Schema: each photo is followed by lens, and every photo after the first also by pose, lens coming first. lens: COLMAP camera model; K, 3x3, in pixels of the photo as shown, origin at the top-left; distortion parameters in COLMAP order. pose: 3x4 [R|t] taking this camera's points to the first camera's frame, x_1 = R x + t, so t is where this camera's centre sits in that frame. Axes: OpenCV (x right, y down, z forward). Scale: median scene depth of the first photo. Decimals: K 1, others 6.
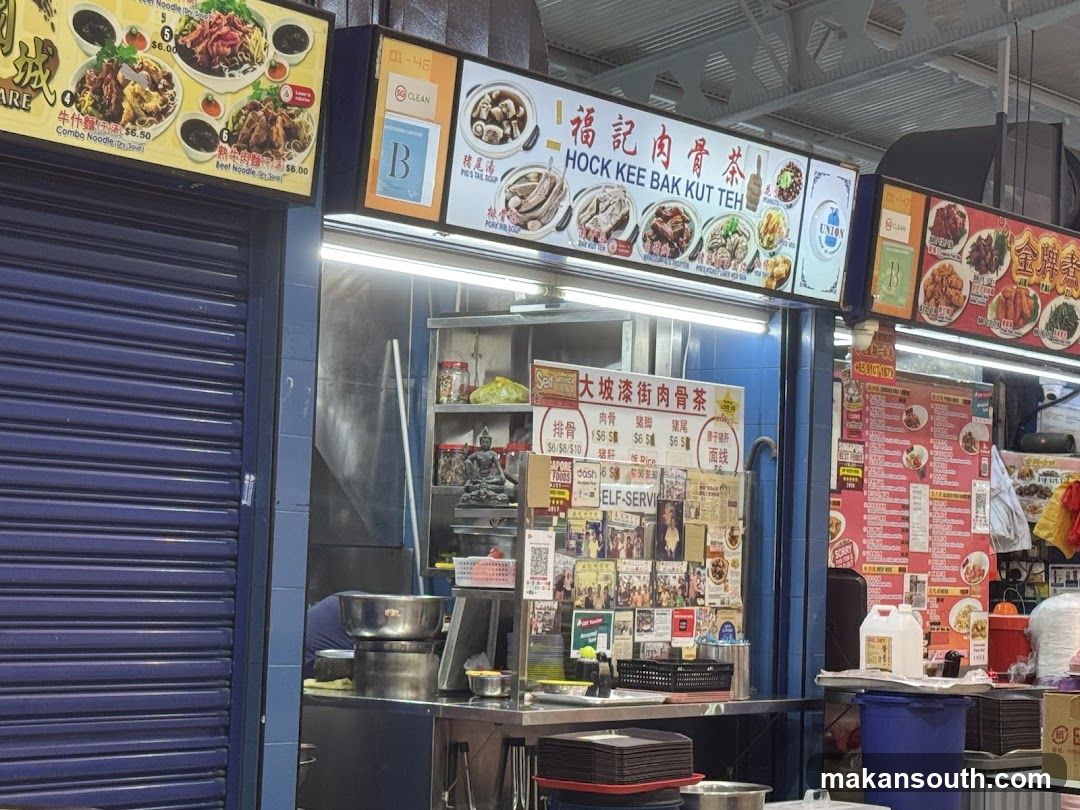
lens RADIAL K [[2239.7, 0, 527.5], [0, 2239.7, 382.1], [0, 0, 1]] dist [0.256401, 0.000000]
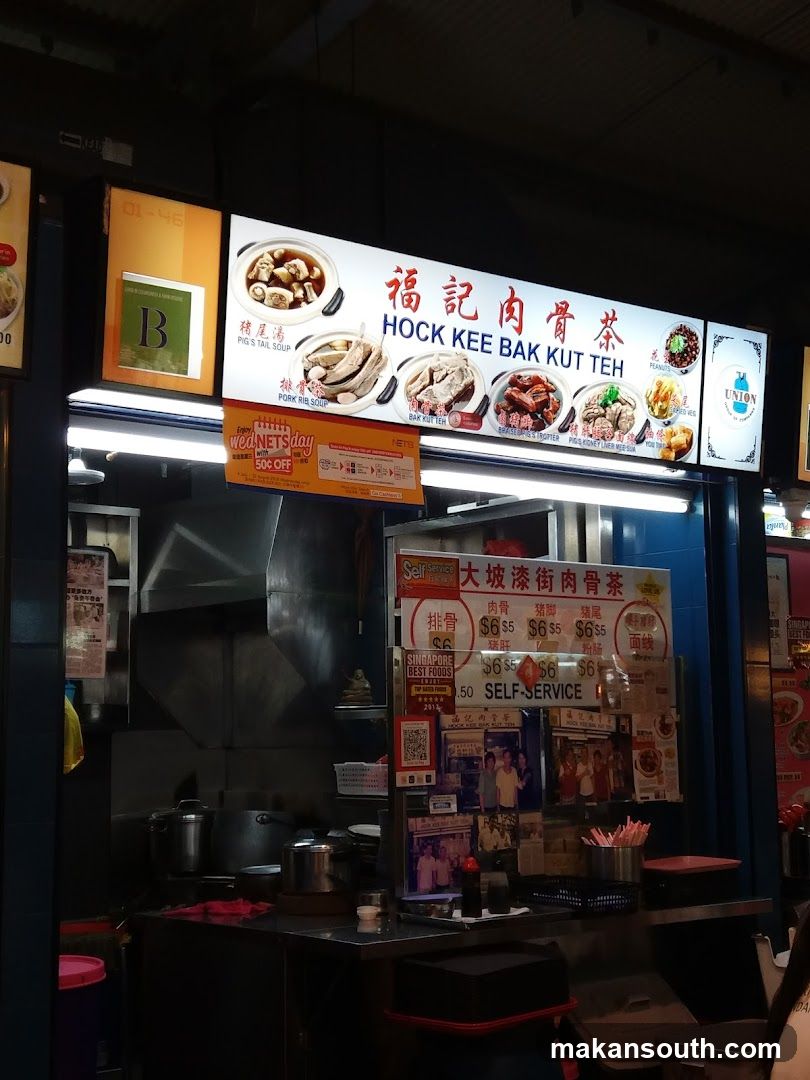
lens RADIAL K [[1599.2, 0, 425.1], [0, 1599.2, 546.8], [0, 0, 1]] dist [0.248164, 0.000000]
pose [[0.978890, -0.074627, -0.190275, 0.138123], [0.065861, 0.996473, -0.051993, 0.023907], [0.193484, 0.038364, 0.980353, 0.329244]]
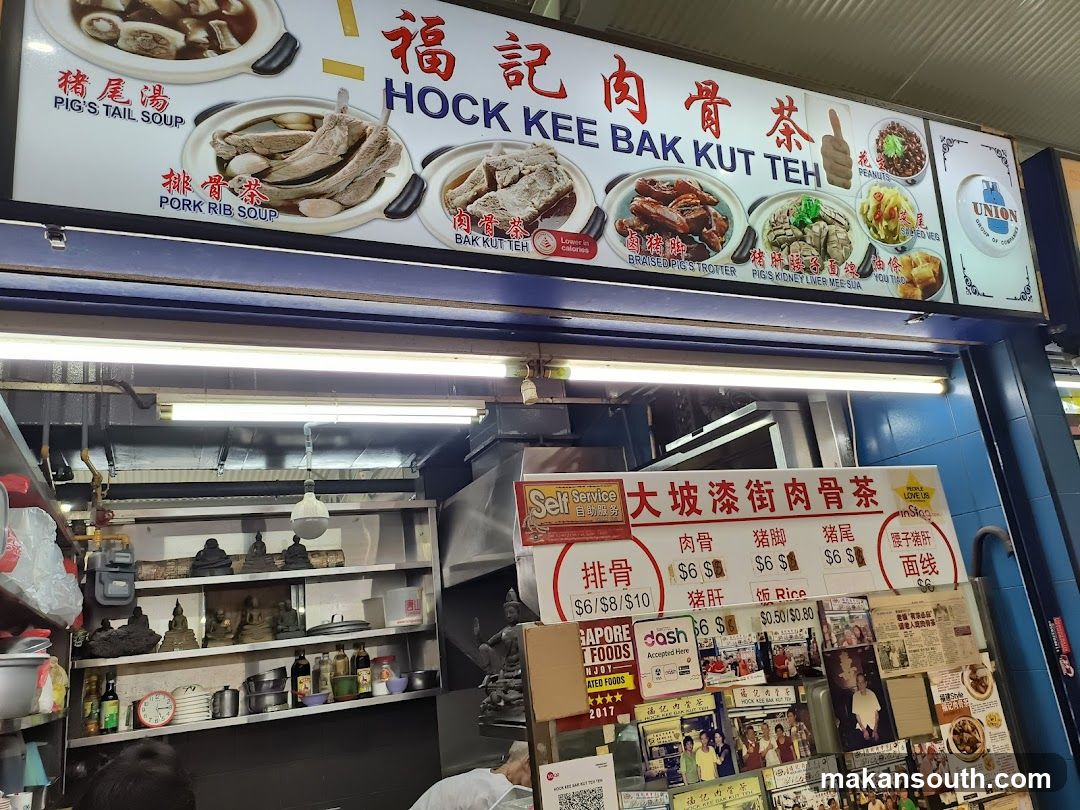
lens RADIAL K [[786.9, 0, 544.3], [0, 786.9, 409.1], [0, 0, 1]] dist [0.052469, -0.053746]
pose [[0.882392, -0.257616, -0.393723, 0.099103], [0.175763, 0.956690, -0.232059, 0.024948], [0.436453, 0.135565, 0.889456, 0.774244]]
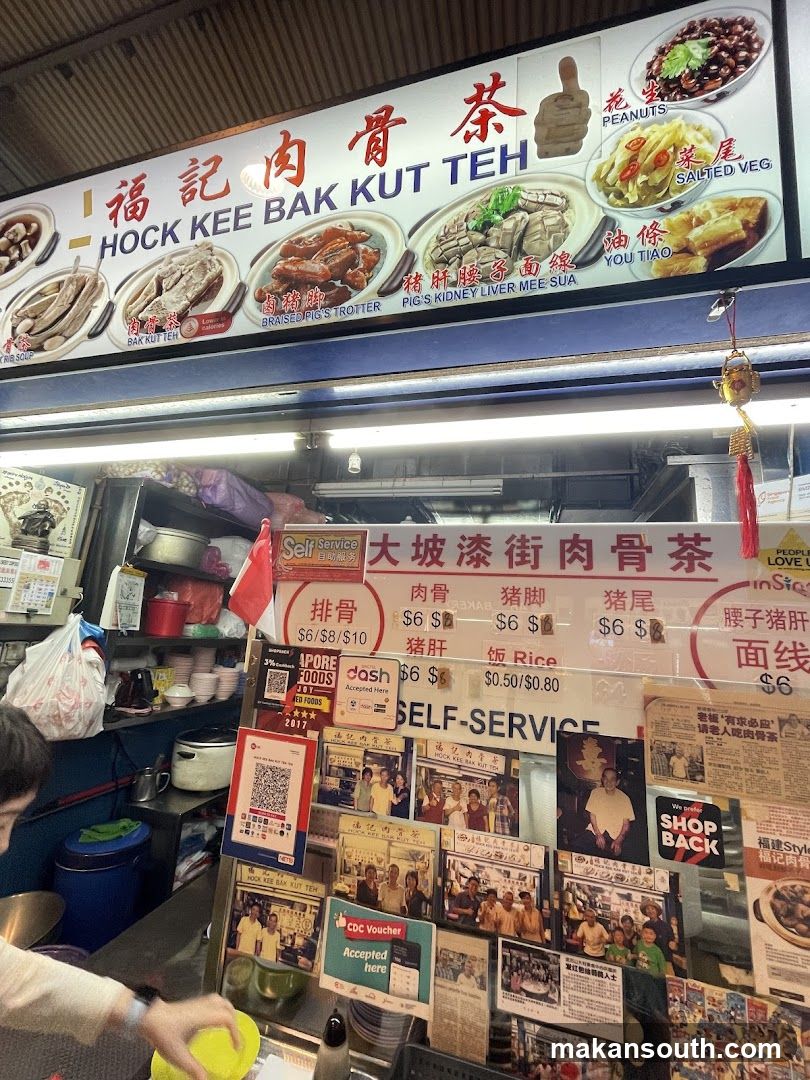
lens RADIAL K [[433.0, 0, 411.7], [0, 433.0, 533.9], [0, 0, 1]] dist [-0.001868, 0.000619]
pose [[0.405423, -0.204328, -0.891001, 0.157269], [0.017637, 0.976266, -0.215856, 0.027405], [0.913959, 0.071798, 0.399404, 0.948876]]
